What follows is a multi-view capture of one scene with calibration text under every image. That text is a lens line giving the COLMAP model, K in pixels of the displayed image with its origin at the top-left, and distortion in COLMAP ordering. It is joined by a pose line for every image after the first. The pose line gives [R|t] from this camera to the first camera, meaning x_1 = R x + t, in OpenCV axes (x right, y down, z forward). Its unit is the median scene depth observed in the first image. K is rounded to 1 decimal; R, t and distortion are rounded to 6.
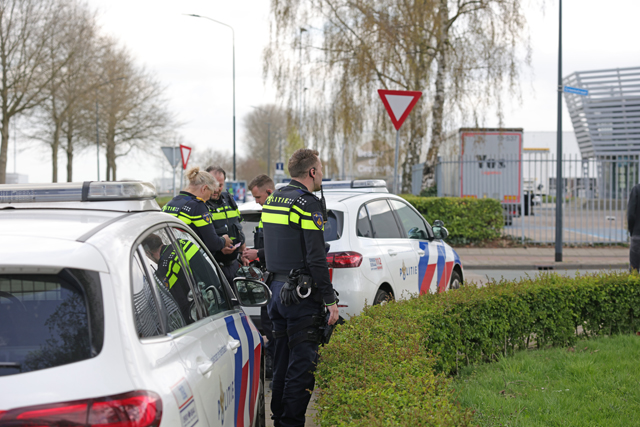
lens RADIAL K [[1238.4, 0, 319.8], [0, 1238.4, 211.4], [0, 0, 1]] dist [-0.017079, 0.000000]
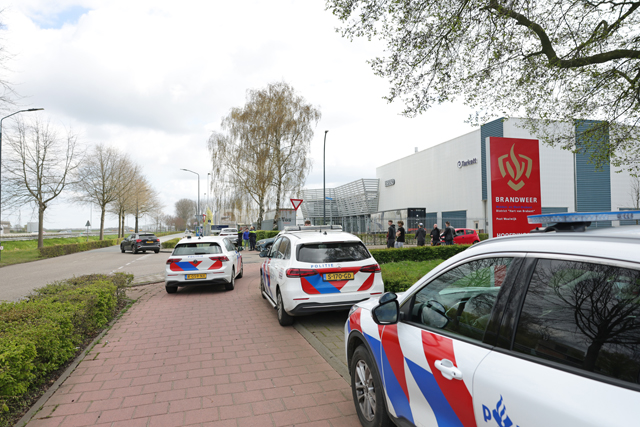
lens RADIAL K [[428.8, 0, 319.2], [0, 428.8, 211.8], [0, 0, 1]] dist [0.006158, -0.000895]
pose [[0.963446, 0.001114, 0.267901, -0.118301], [0.014133, 0.998388, -0.054978, 0.002353], [-0.267530, 0.056755, 0.961877, -0.100372]]
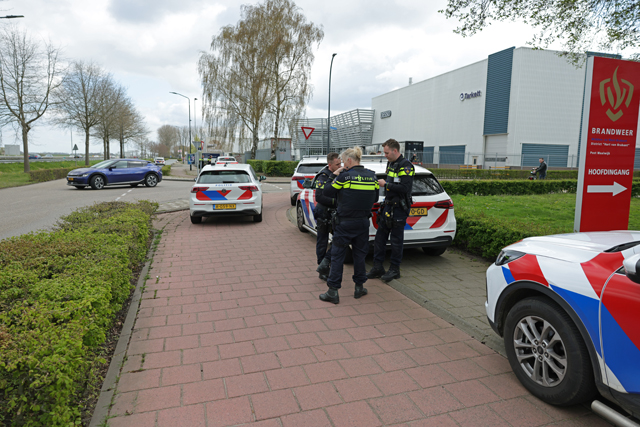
lens RADIAL K [[428.8, 0, 318.3], [0, 428.8, 211.5], [0, 0, 1]] dist [0.006158, -0.000895]
pose [[0.954142, -0.018356, 0.298791, -0.152594], [-0.013174, 0.994576, 0.103170, 0.003352], [-0.299065, -0.102375, 0.948725, -0.062821]]
